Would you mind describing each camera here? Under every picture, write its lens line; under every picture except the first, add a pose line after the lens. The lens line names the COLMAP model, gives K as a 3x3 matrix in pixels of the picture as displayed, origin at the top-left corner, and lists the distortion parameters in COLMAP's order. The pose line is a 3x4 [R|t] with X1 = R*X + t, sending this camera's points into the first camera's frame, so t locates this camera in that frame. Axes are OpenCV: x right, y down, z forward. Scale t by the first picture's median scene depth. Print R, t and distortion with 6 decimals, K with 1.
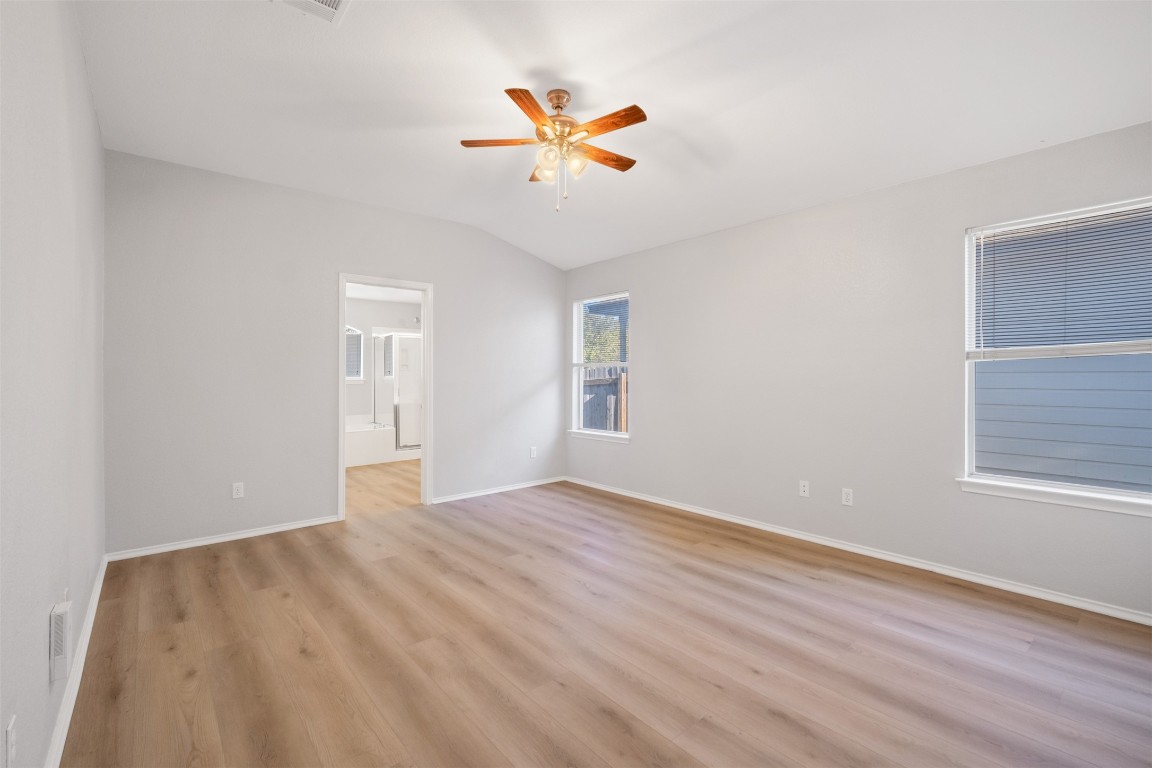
lens RADIAL K [[499.7, 0, 575.5], [0, 499.7, 376.7], [0, 0, 1]] dist [-0.004313, -0.001245]
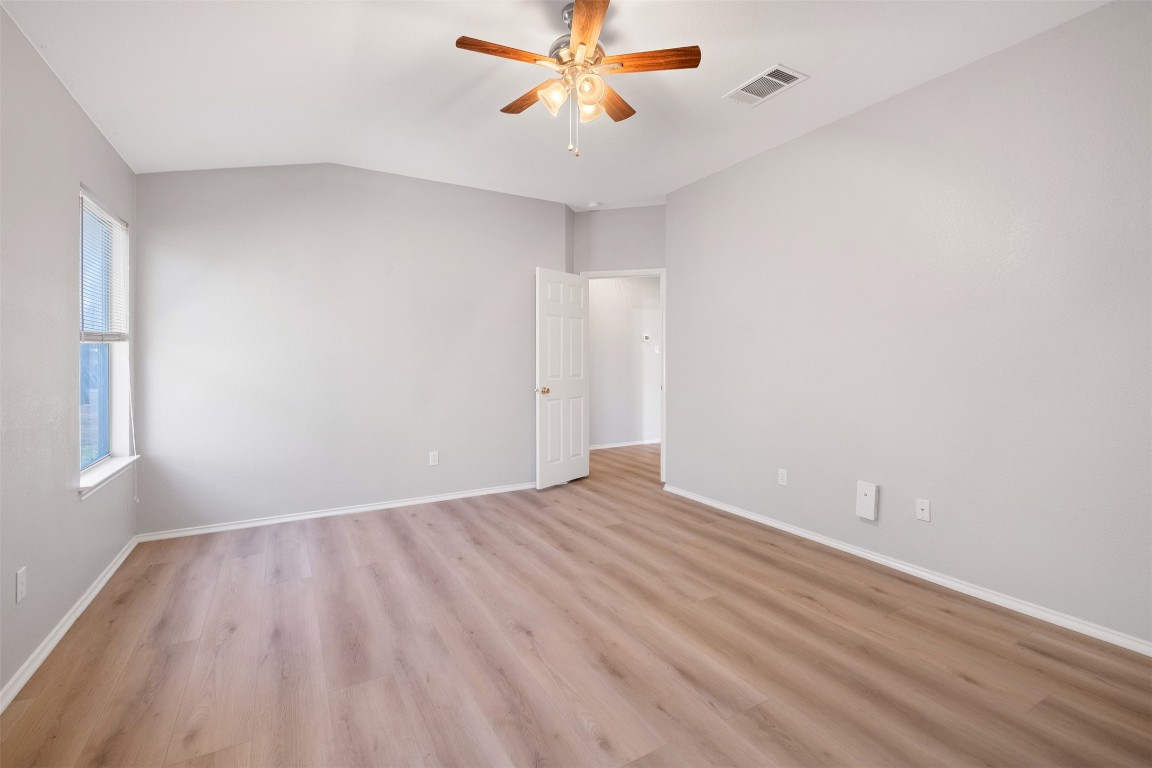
lens RADIAL K [[499.7, 0, 576.0], [0, 499.7, 374.3], [0, 0, 1]] dist [-0.004313, -0.001245]
pose [[-0.983613, -0.000176, 0.180293, -0.210674], [0.005686, 0.999472, 0.031997, -0.000194], [-0.180204, 0.032498, -0.983092, 2.063774]]
